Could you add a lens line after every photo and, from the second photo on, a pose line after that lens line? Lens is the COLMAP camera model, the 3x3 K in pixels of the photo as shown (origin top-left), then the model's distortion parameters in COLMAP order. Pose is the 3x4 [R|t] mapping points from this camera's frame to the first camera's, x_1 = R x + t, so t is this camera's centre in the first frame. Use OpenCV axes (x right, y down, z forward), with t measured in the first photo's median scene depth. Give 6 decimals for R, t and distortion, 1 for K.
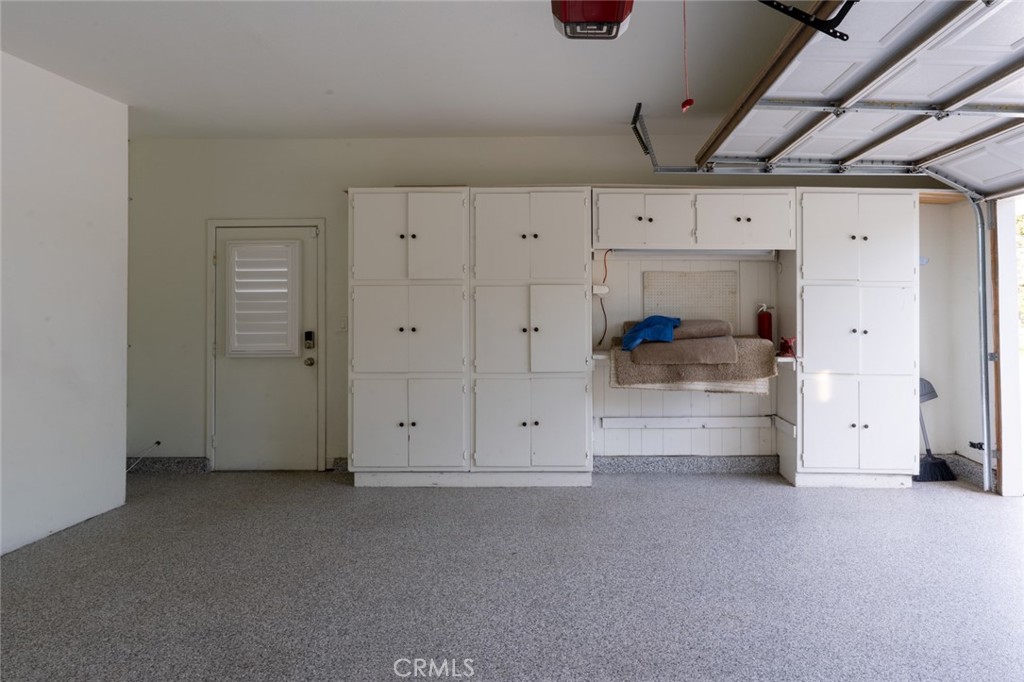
lens RADIAL K [[636.2, 0, 512.9], [0, 636.2, 313.8], [0, 0, 1]] dist [-0.027726, 0.001848]
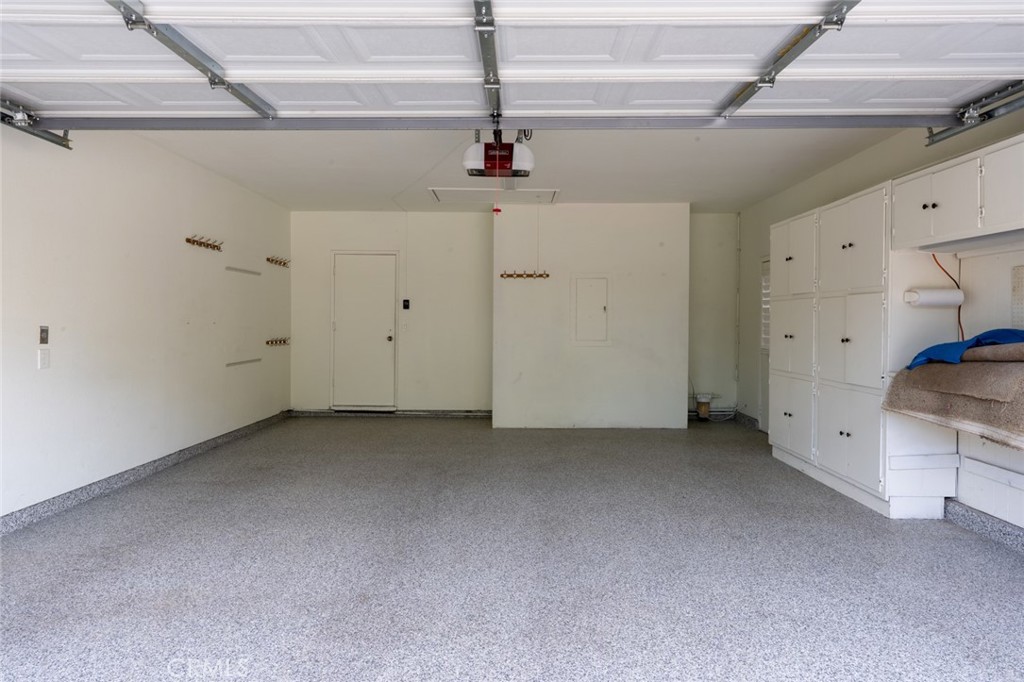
lens RADIAL K [[636.2, 0, 512.9], [0, 636.2, 313.8], [0, 0, 1]] dist [-0.027726, 0.001848]
pose [[-0.027488, -0.002560, -0.999619, 1.158634], [-0.006463, 0.999976, -0.002383, -0.012266], [0.999601, 0.006395, -0.027504, 0.558581]]
